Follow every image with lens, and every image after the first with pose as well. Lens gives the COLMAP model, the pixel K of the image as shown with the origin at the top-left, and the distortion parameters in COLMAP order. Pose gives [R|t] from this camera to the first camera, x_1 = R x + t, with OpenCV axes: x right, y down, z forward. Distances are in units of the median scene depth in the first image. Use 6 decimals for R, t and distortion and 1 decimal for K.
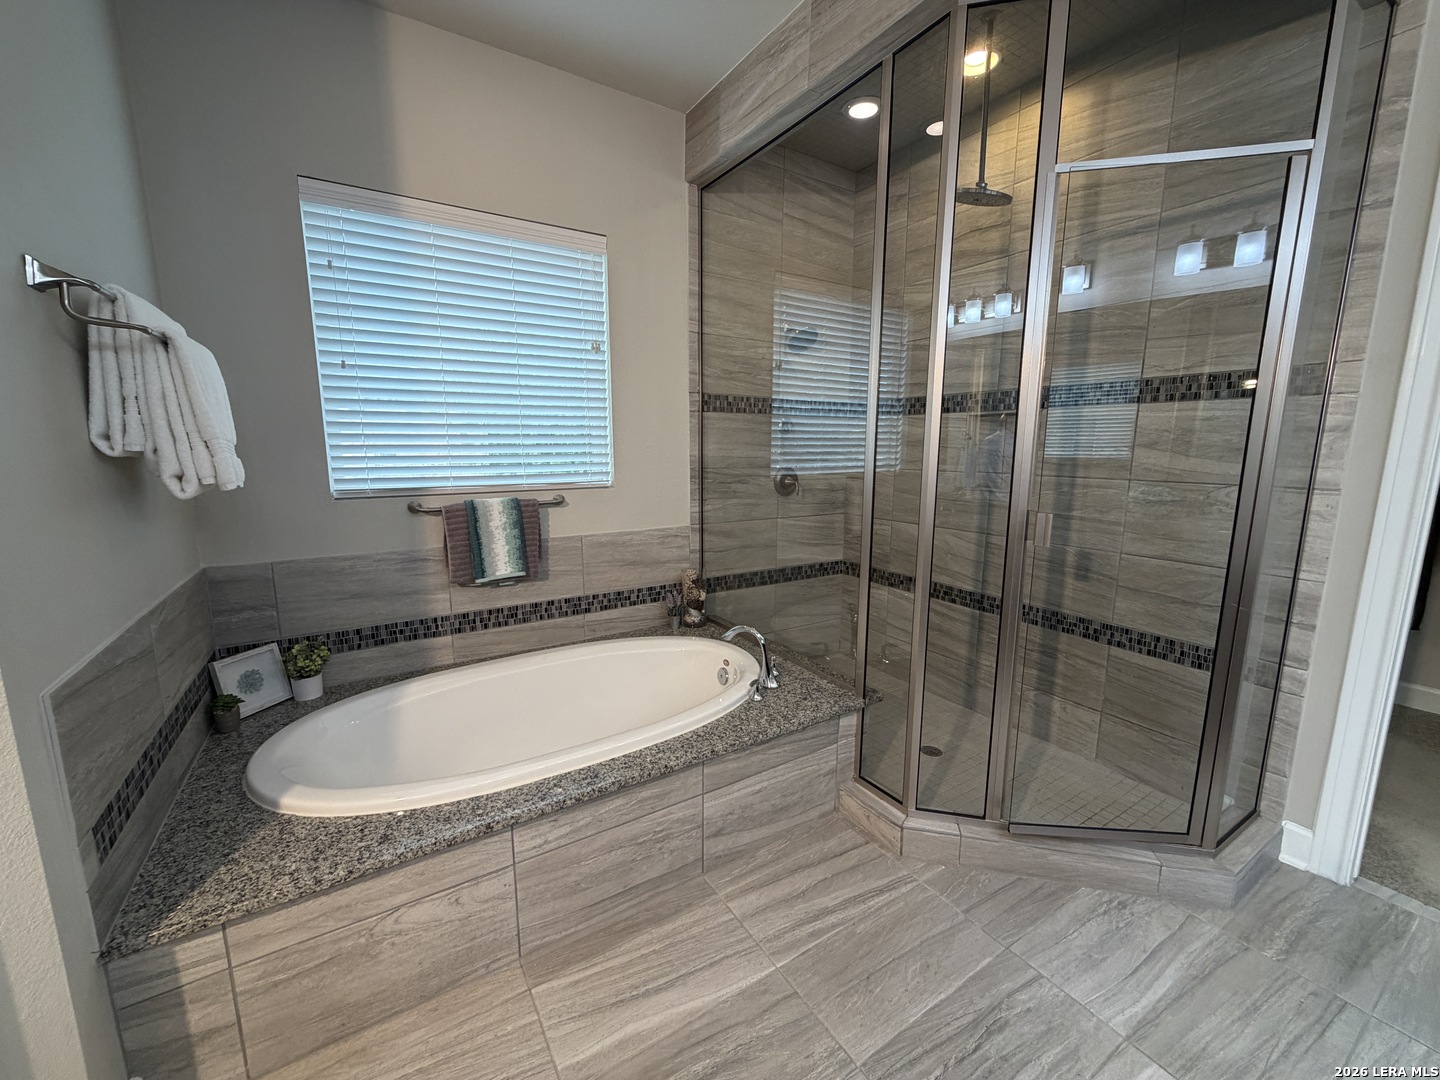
lens RADIAL K [[576.5, 0, 718.0], [0, 576.5, 539.2], [0, 0, 1]] dist [0.000838, -0.000419]
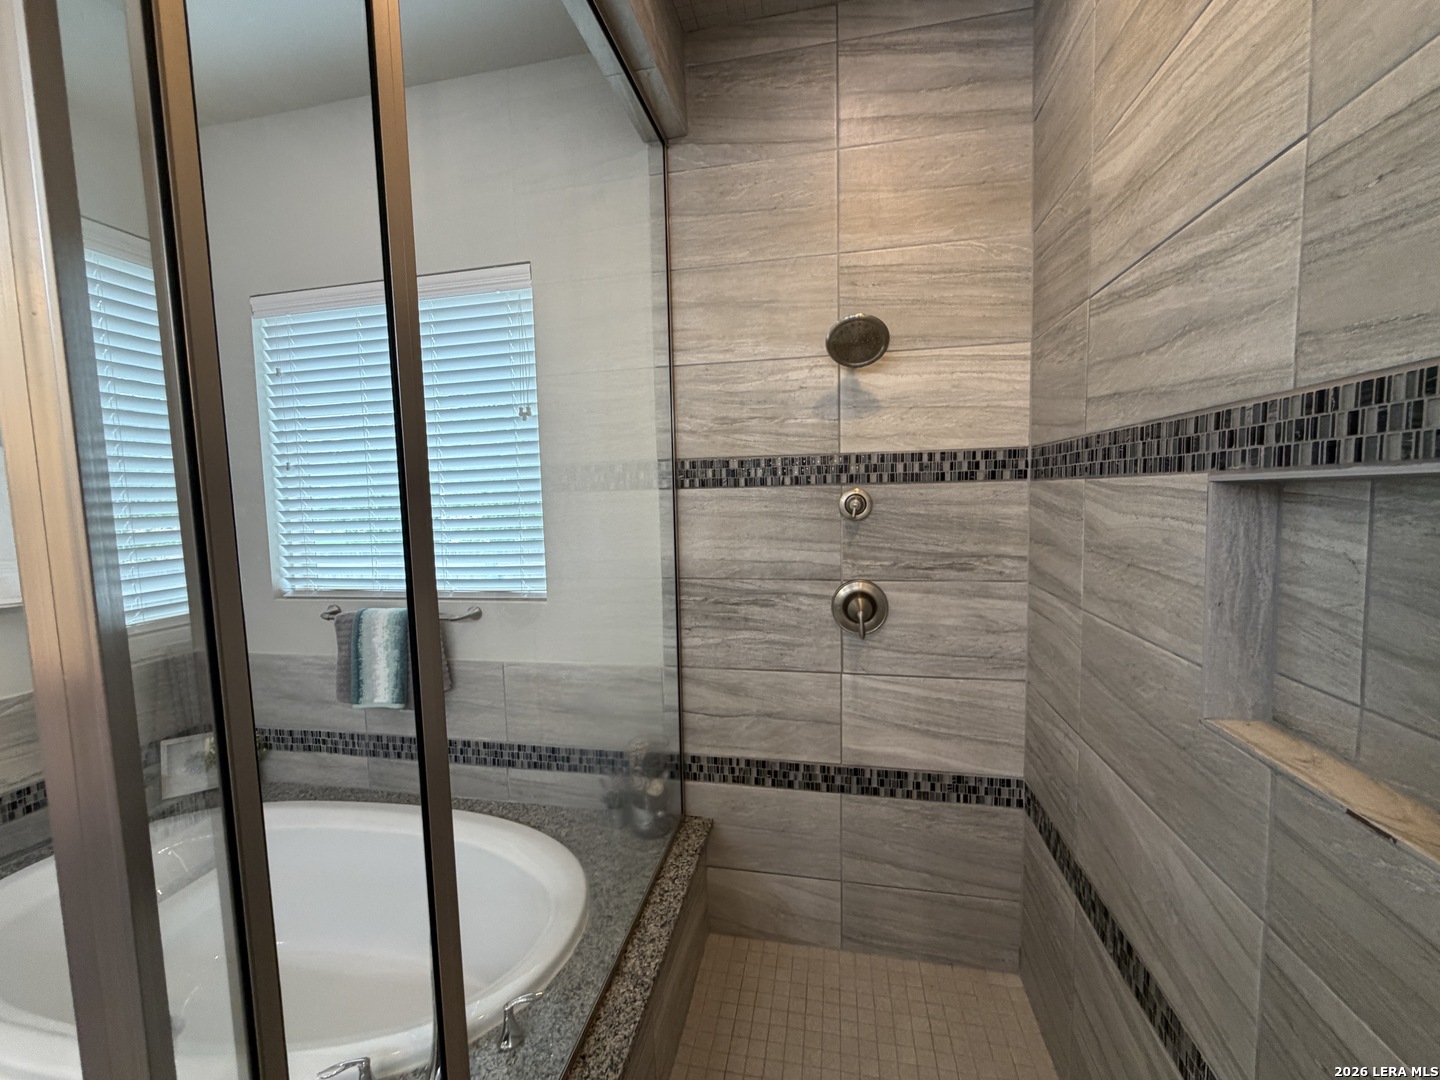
lens RADIAL K [[574.7, 0, 718.4], [0, 574.7, 538.5], [0, 0, 1]] dist [-0.000444, 0.000820]
pose [[0.722421, 0.032513, -0.690688, 0.437646], [-0.084449, 0.995565, -0.041465, -0.146854], [0.686277, 0.088283, 0.721963, 0.589824]]
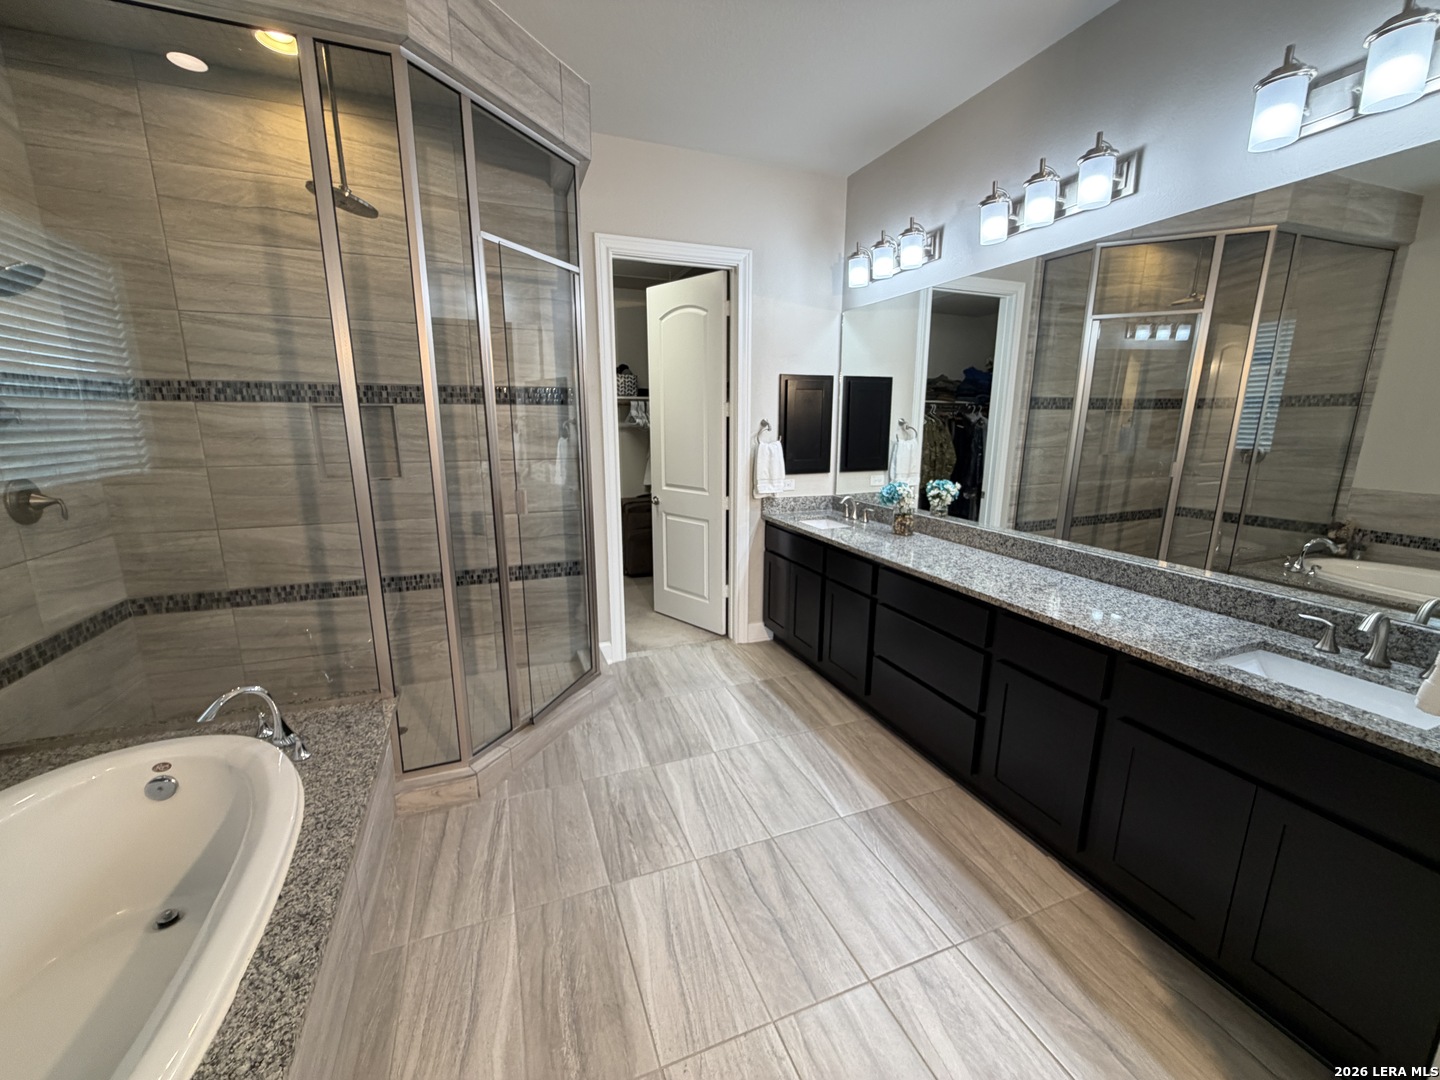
lens RADIAL K [[574.7, 0, 718.4], [0, 574.7, 538.5], [0, 0, 1]] dist [-0.000444, 0.000820]
pose [[0.184972, -0.206388, 0.960827, -0.401545], [0.157763, 0.971255, 0.178257, -0.060251], [-0.969998, 0.118610, 0.212215, 0.148476]]
